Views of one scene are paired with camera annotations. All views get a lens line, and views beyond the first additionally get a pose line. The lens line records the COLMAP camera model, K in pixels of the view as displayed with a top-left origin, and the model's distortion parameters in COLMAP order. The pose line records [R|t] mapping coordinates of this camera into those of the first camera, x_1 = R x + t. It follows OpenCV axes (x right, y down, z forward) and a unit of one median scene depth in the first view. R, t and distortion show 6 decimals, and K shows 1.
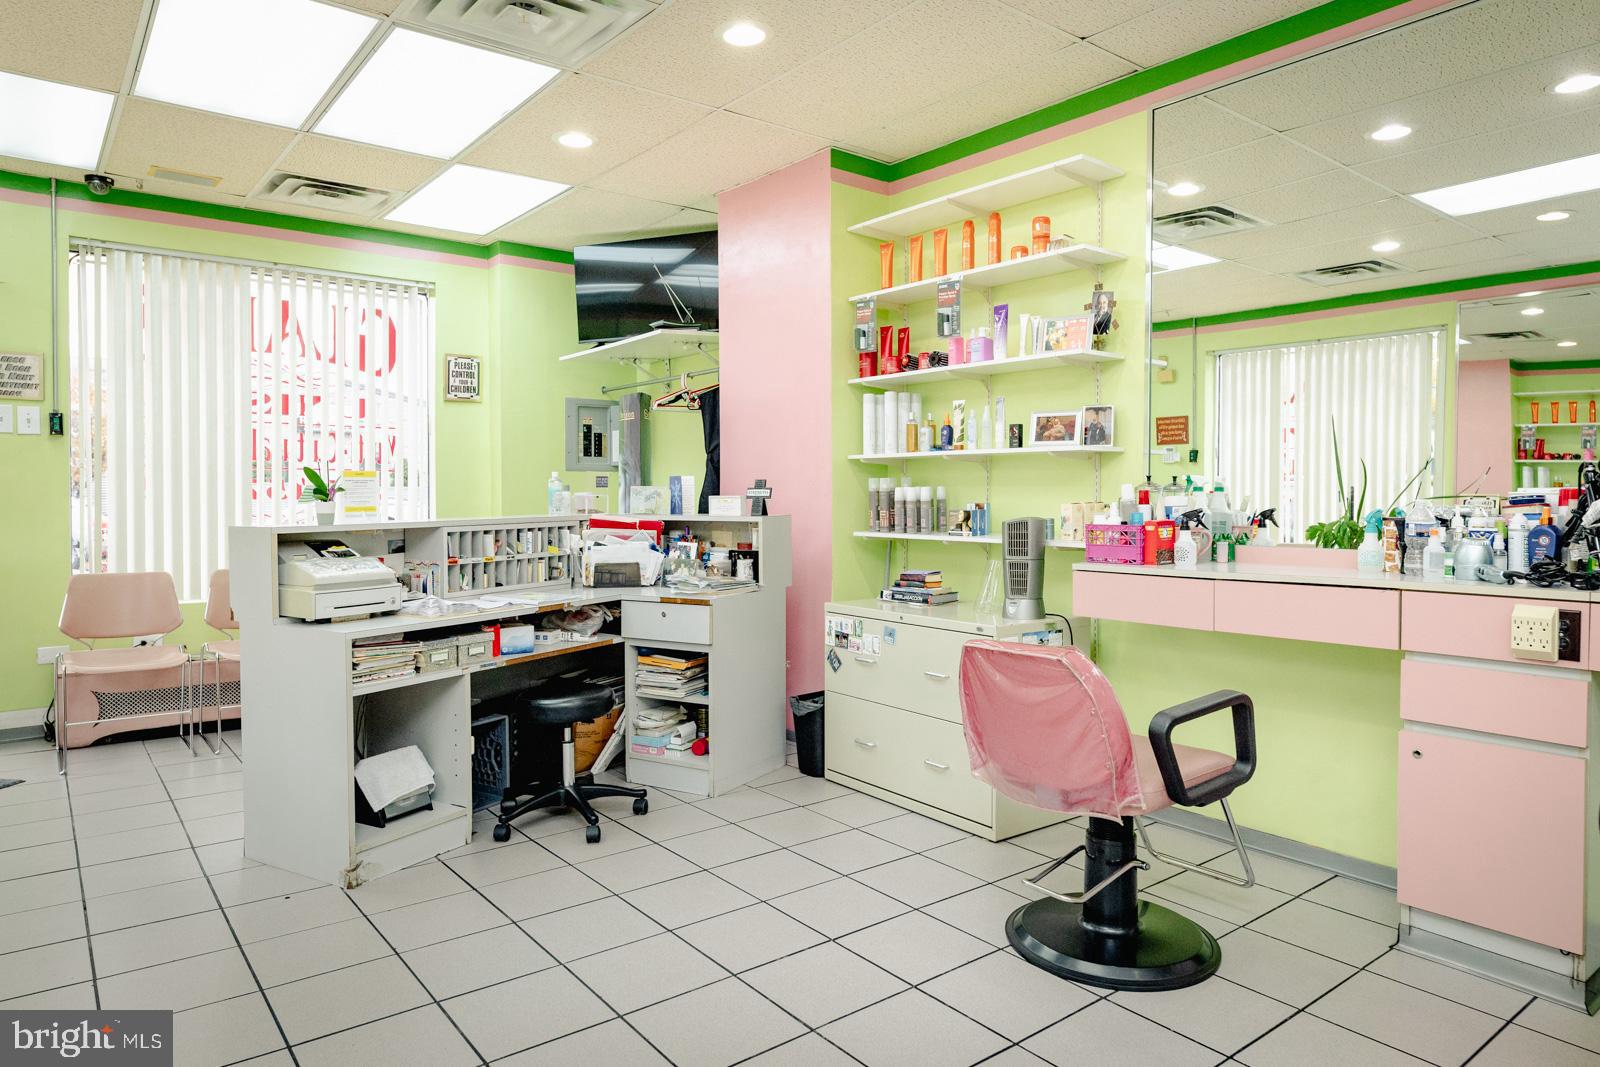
lens RADIAL K [[992.0, 0, 798.8], [0, 992.0, 518.3], [0, 0, 1]] dist [0.004051, -0.002754]
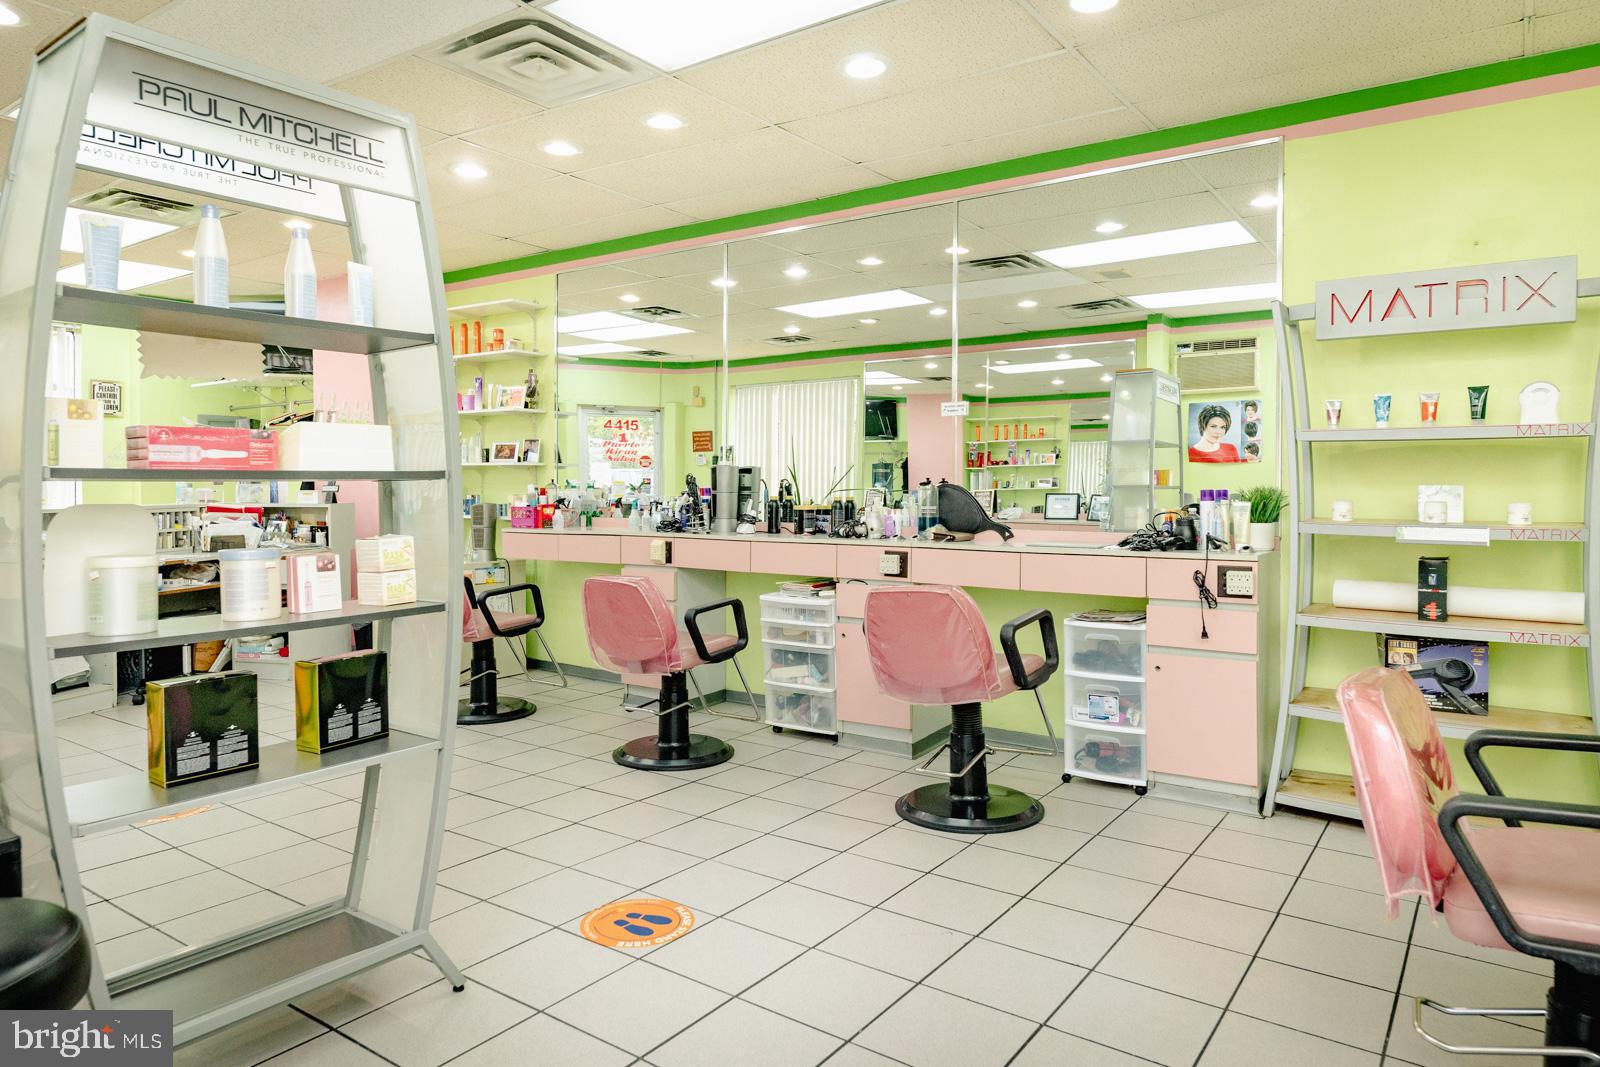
lens RADIAL K [[992.0, 0, 798.8], [0, 992.0, 518.3], [0, 0, 1]] dist [0.004051, -0.002754]
pose [[0.959882, -0.007234, 0.280313, 0.246807], [0.005272, 0.999956, 0.007752, 0.013543], [-0.280356, -0.005963, 0.959877, -0.747403]]
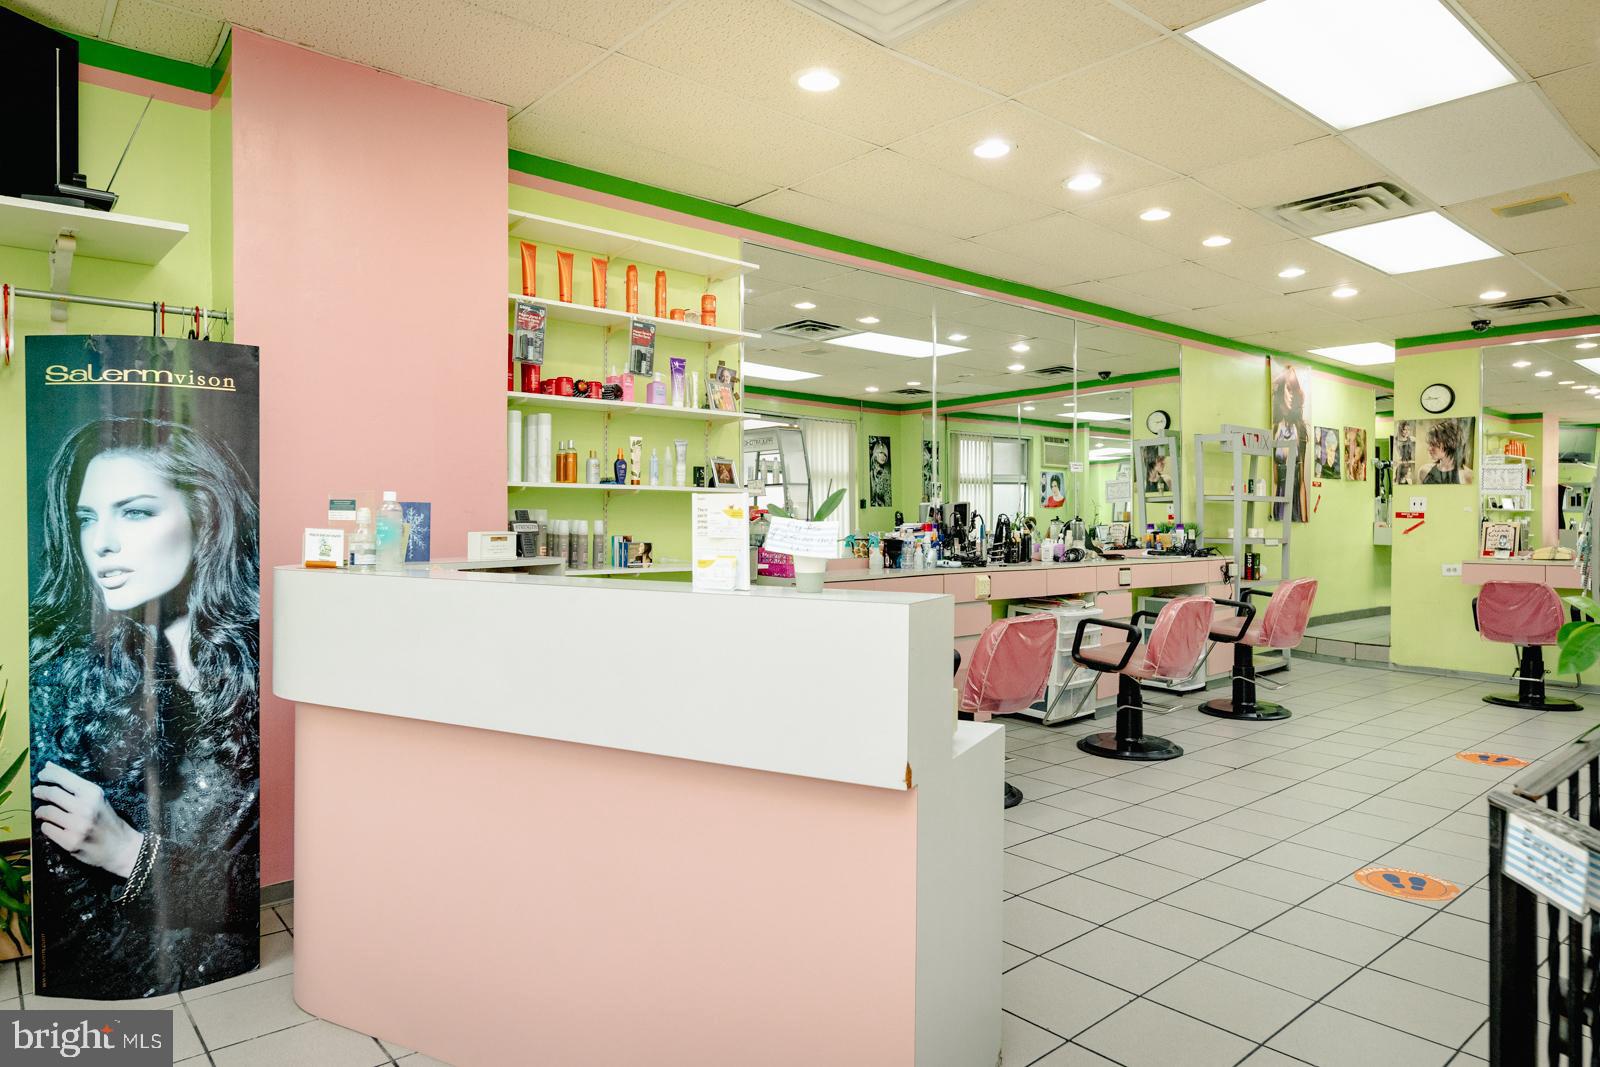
lens RADIAL K [[969.6, 0, 800.0], [0, 969.6, 533.5], [0, 0, 1]] dist [-0.001149, 0.002832]
pose [[-0.043689, -0.012991, 0.998961, -0.855401], [0.022093, 0.999658, 0.013966, -0.028341], [-0.998801, 0.022680, -0.043387, 0.873065]]
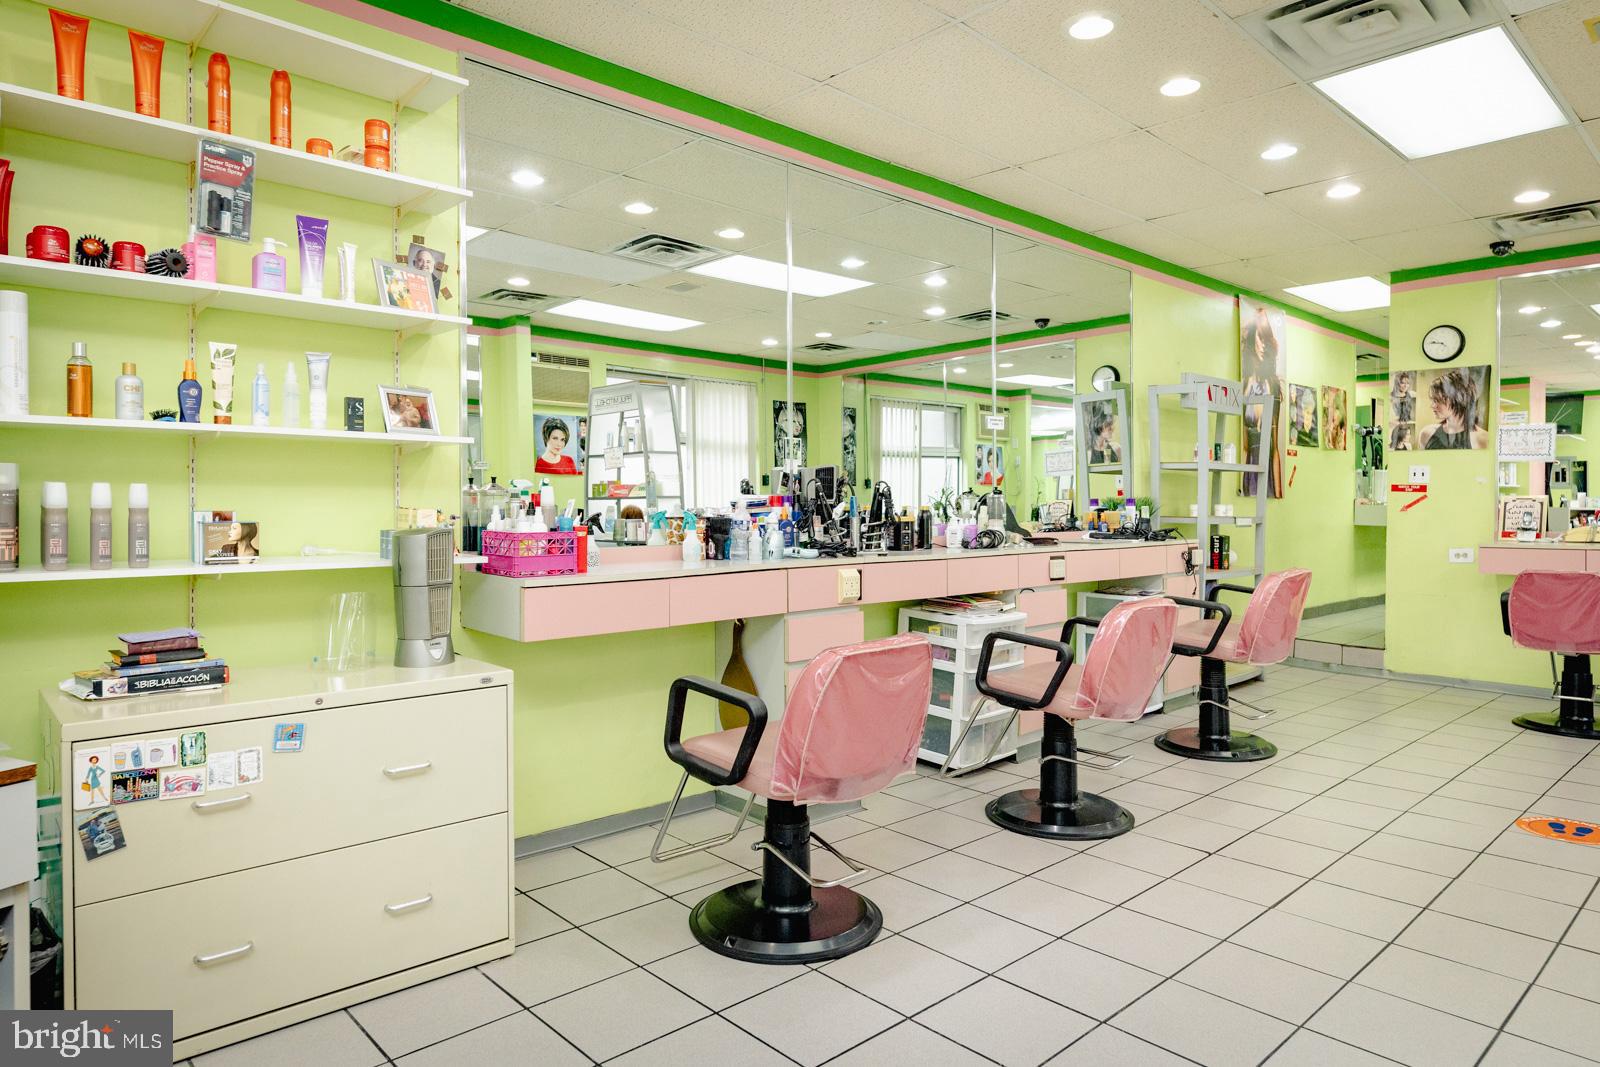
lens RADIAL K [[992.0, 0, 798.8], [0, 992.0, 518.3], [0, 0, 1]] dist [0.004051, -0.002754]
pose [[-0.092475, -0.014079, 0.995615, -0.481092], [0.024234, 0.999572, 0.016386, -0.012276], [-0.995420, 0.025643, -0.092094, 0.704070]]
